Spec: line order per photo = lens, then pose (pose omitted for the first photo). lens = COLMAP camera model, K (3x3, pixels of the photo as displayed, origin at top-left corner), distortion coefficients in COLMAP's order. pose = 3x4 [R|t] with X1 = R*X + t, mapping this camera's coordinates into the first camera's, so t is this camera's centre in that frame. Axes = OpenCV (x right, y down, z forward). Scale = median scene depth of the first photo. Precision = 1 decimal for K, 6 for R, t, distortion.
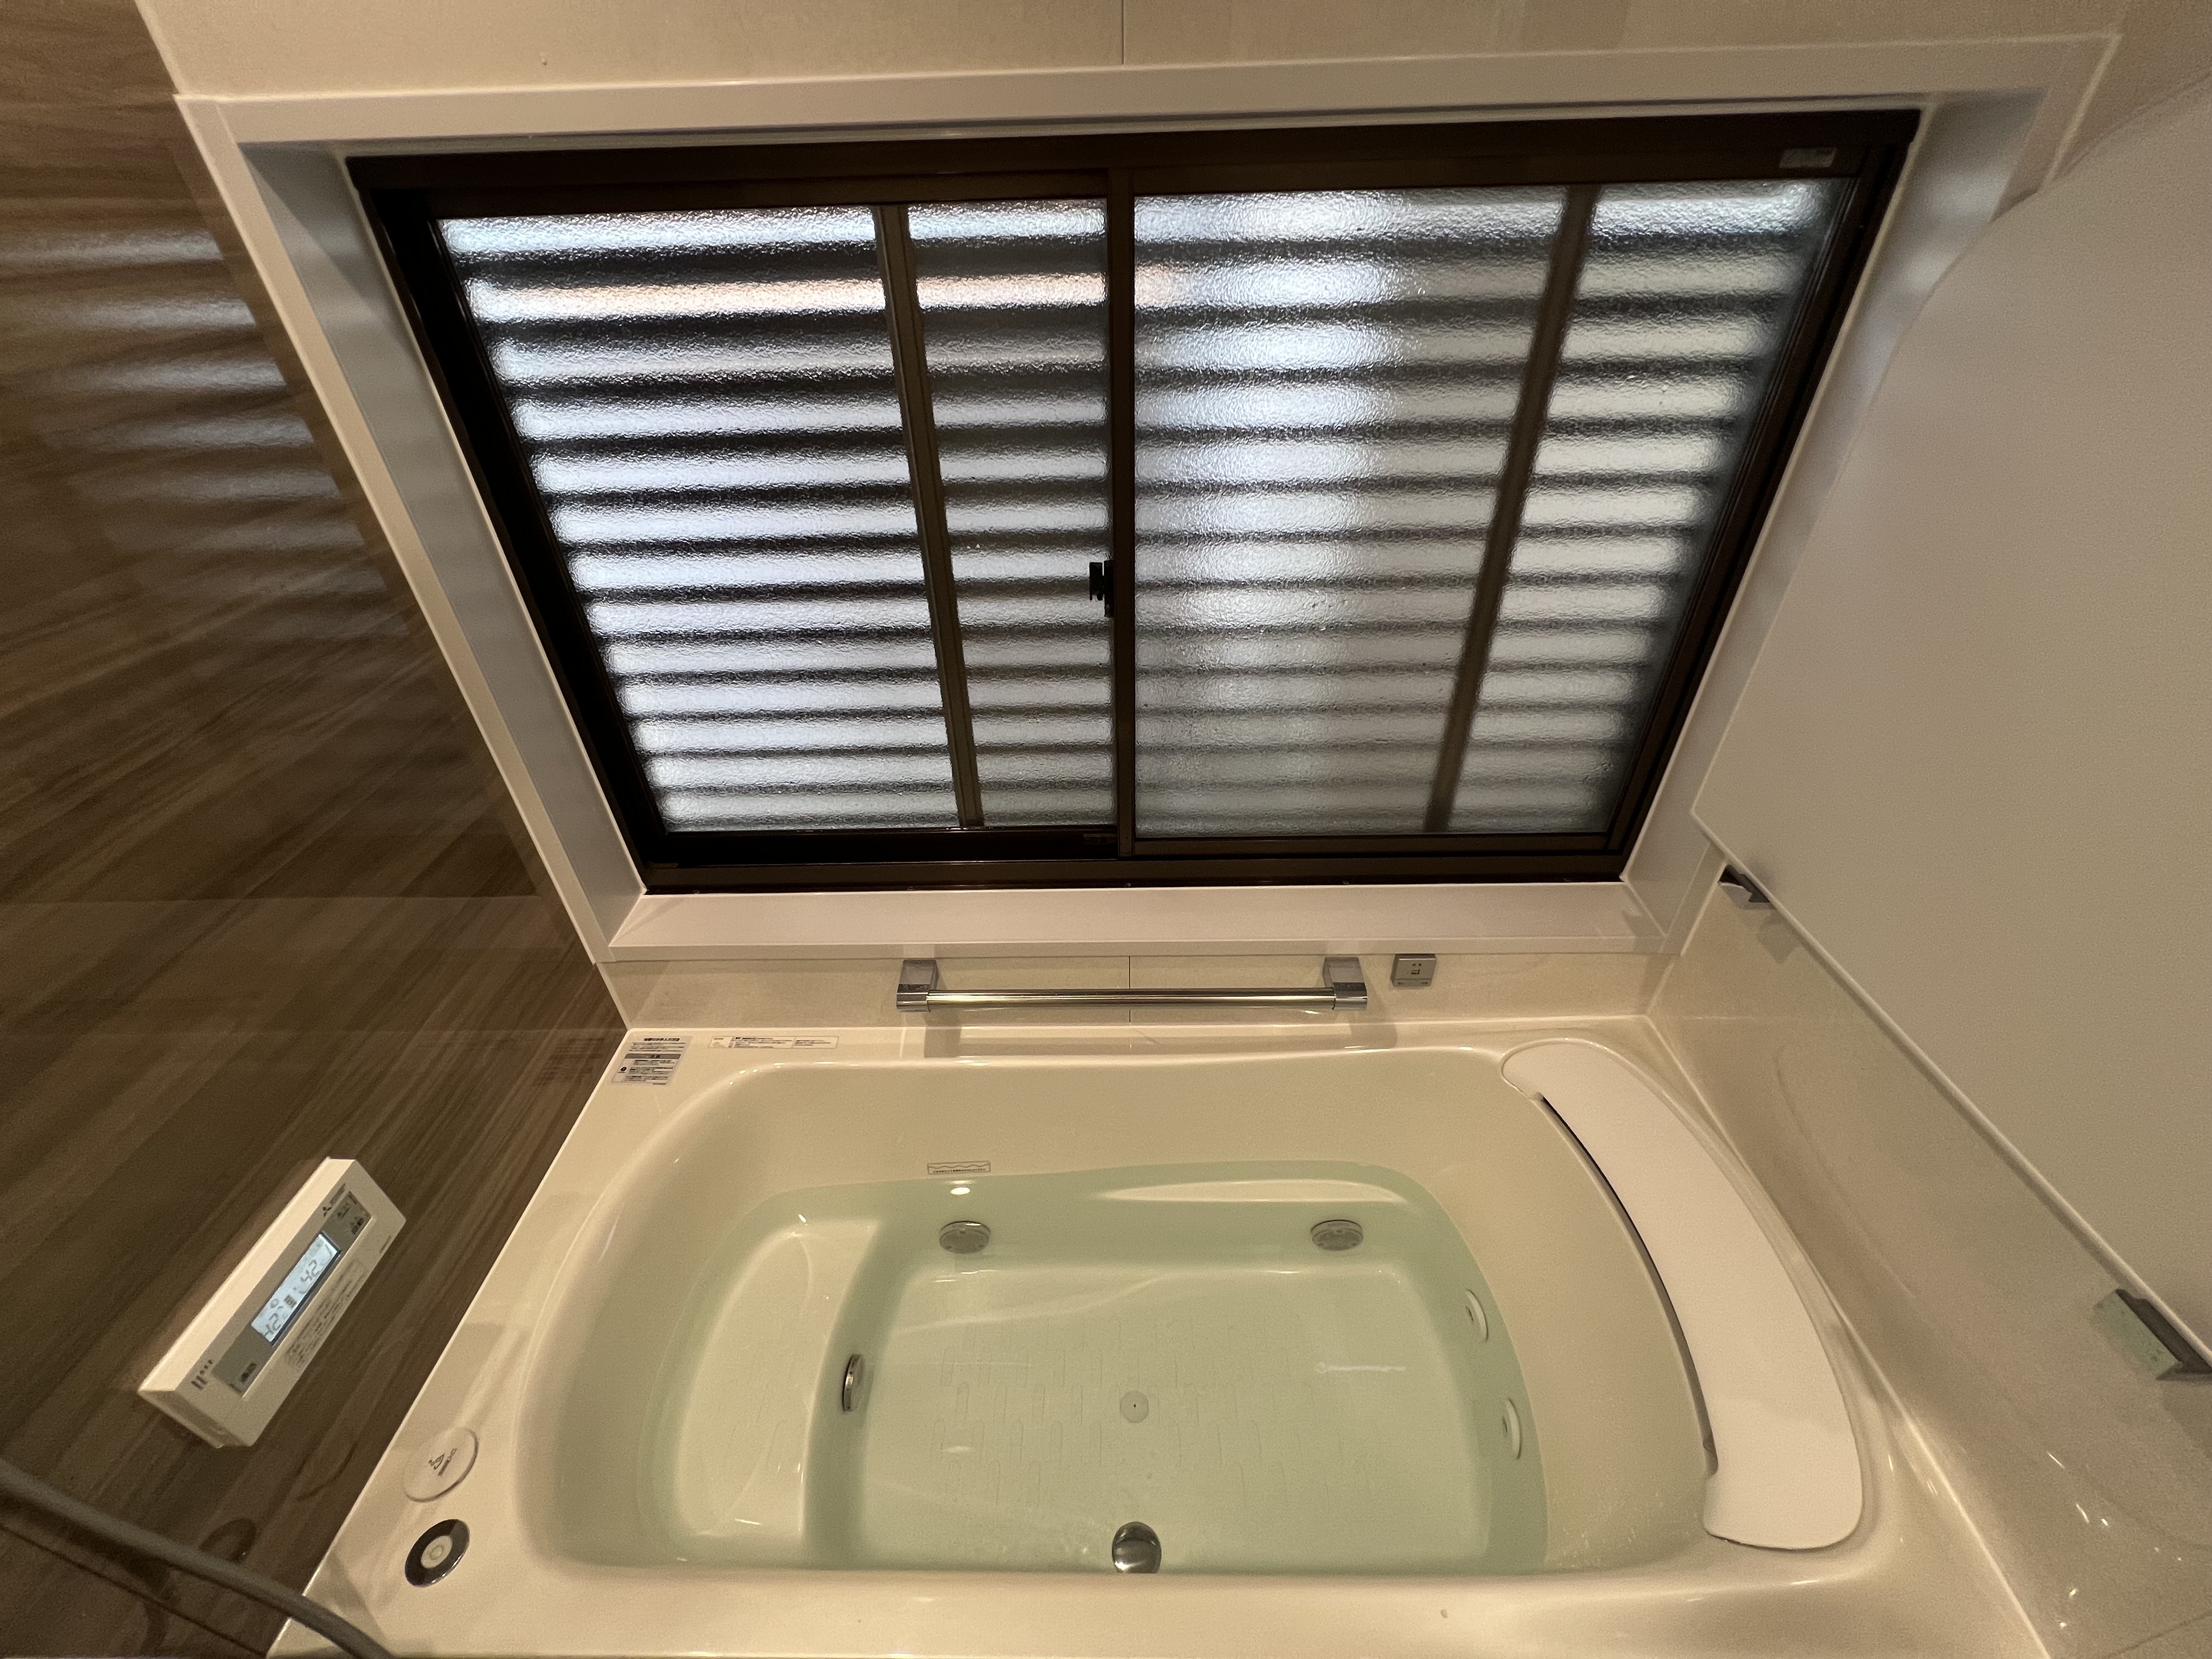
lens RADIAL K [[884.1, 0, 1106.0], [0, 884.1, 829.5], [0, 0, 1]] dist [-0.007324, 0.000705]
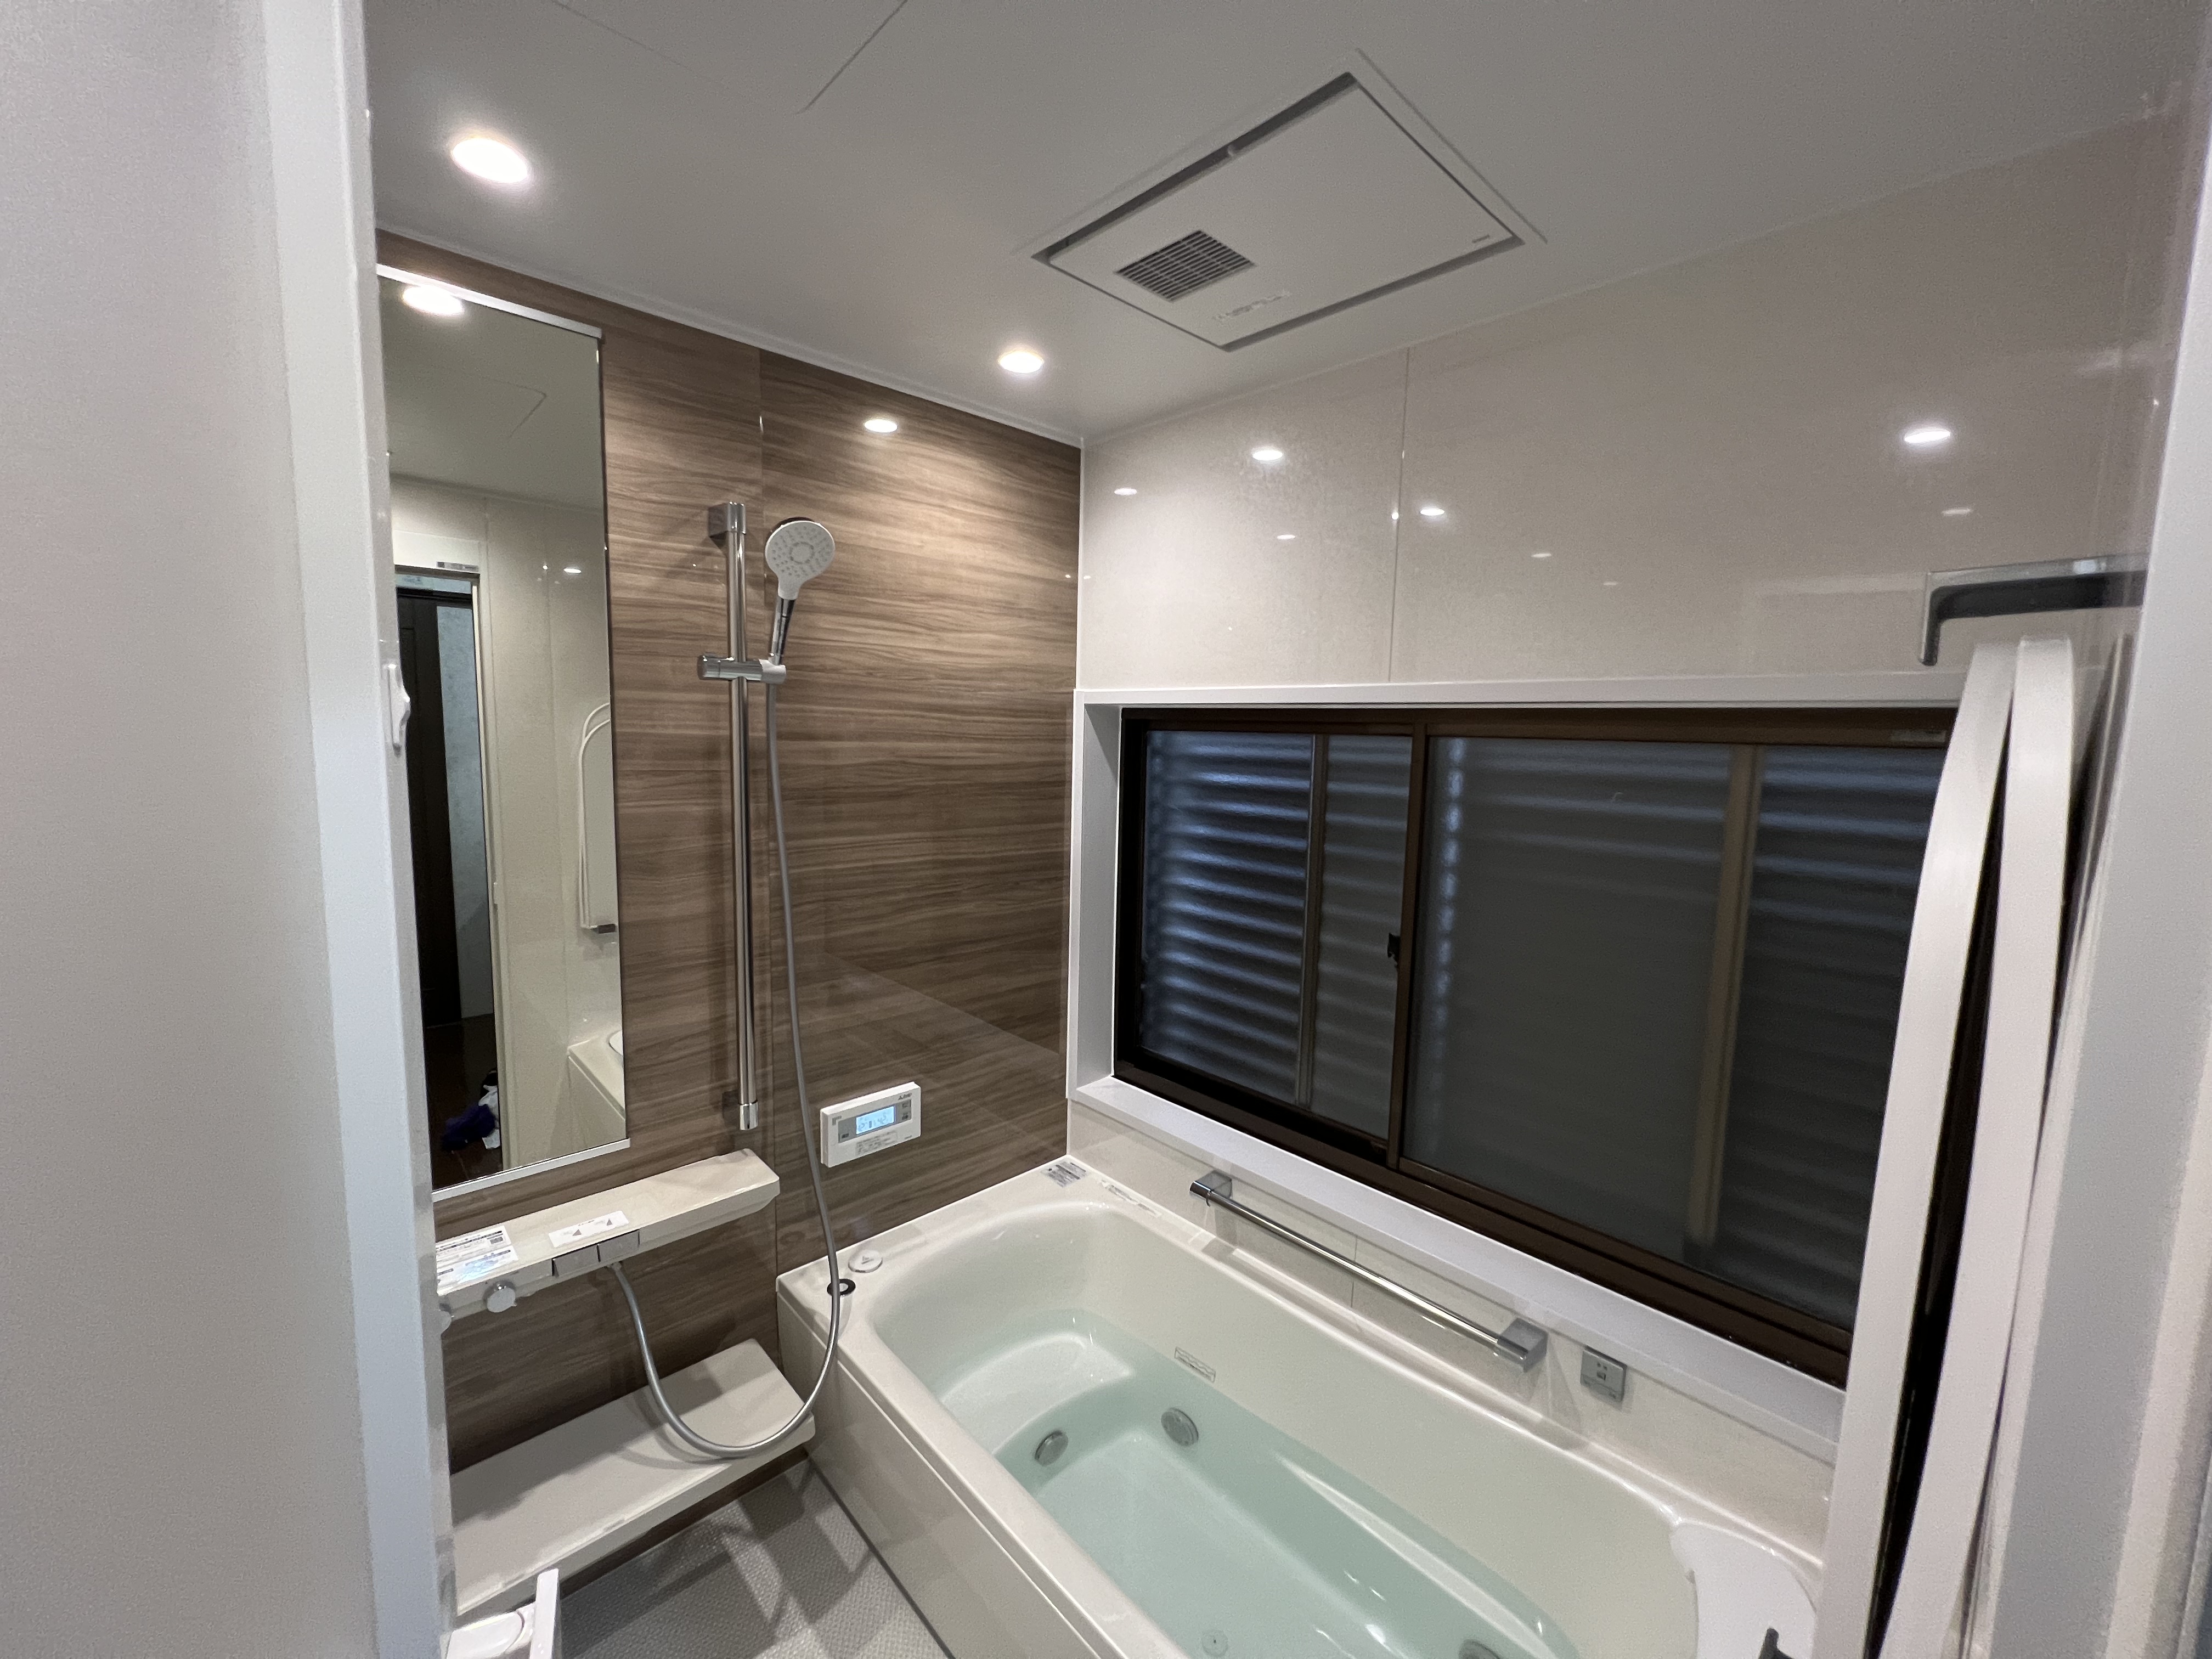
lens RADIAL K [[884.1, 0, 1106.0], [0, 884.1, 829.5], [0, 0, 1]] dist [-0.007324, 0.000705]
pose [[0.697014, 0.121931, -0.706615, 0.588340], [-0.447357, 0.844083, -0.295627, 0.184689], [0.560396, 0.522165, 0.642884, -0.296140]]
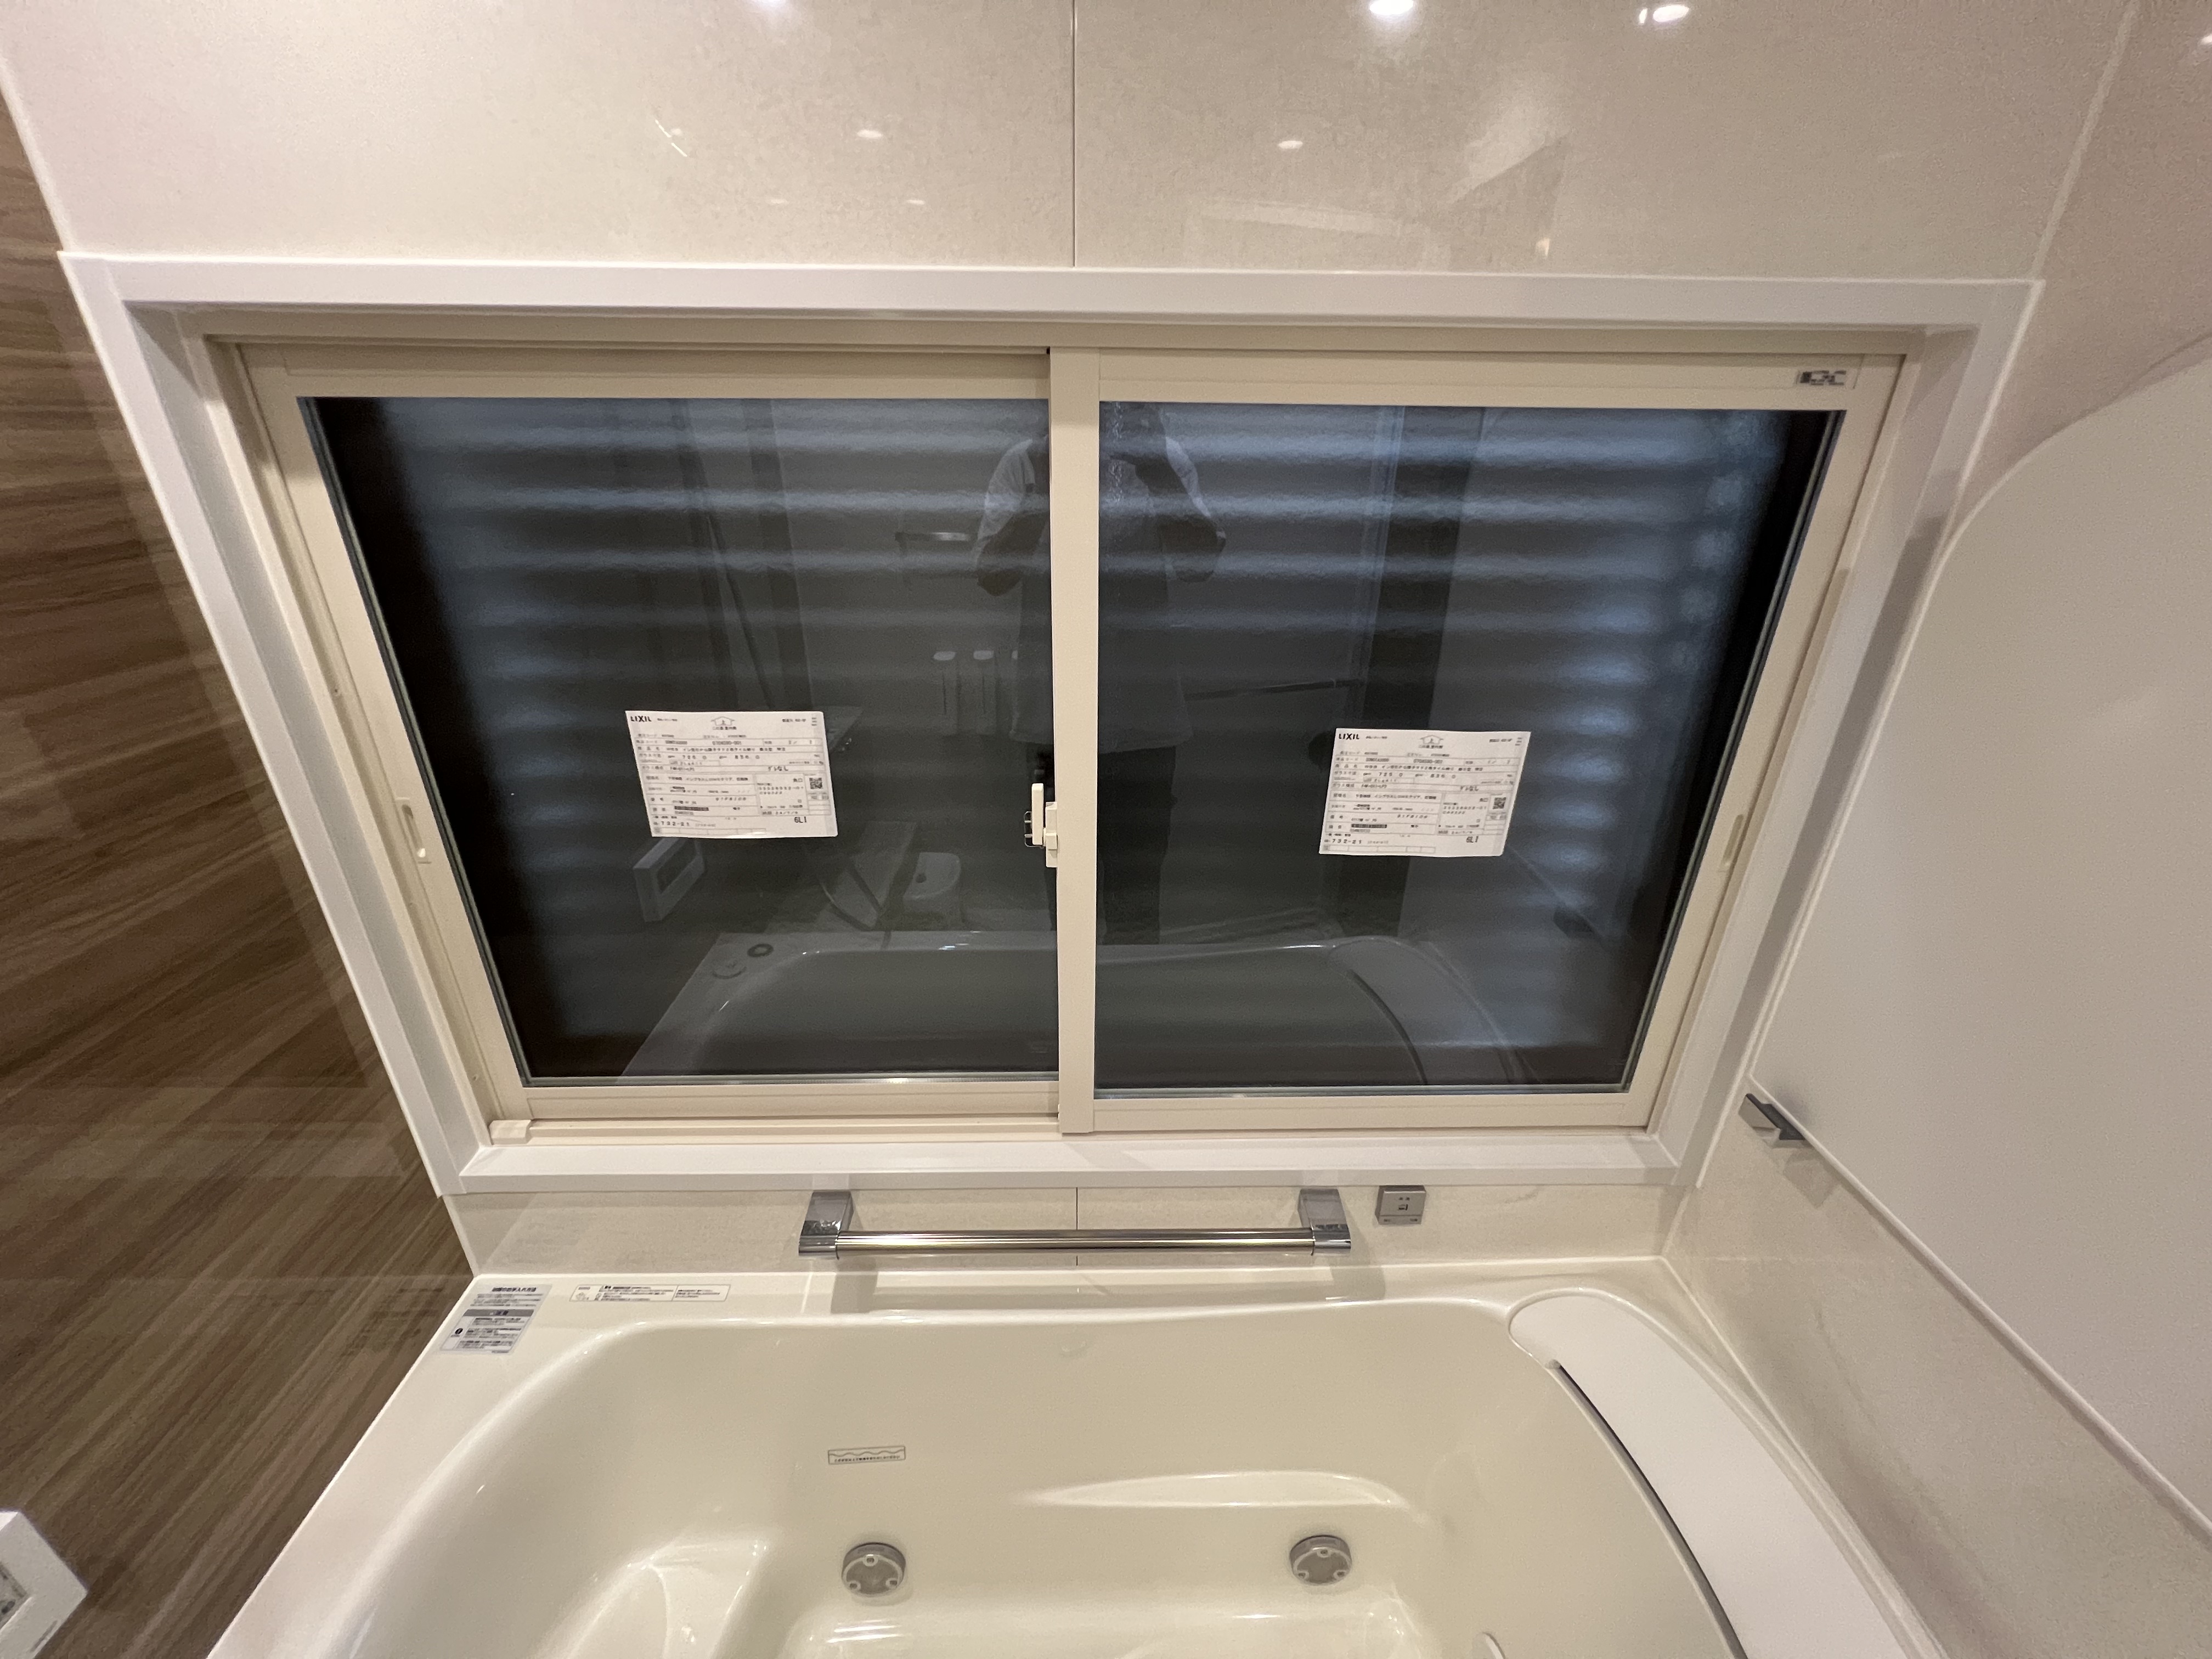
lens RADIAL K [[883.7, 0, 1106.0], [0, 883.7, 829.5], [0, 0, 1]] dist [-0.006176, 0.000129]
pose [[0.998982, 0.016833, 0.041864, 0.012683], [-0.008470, 0.981270, -0.192451, -0.034715], [-0.044319, 0.191900, 0.980413, 0.083387]]
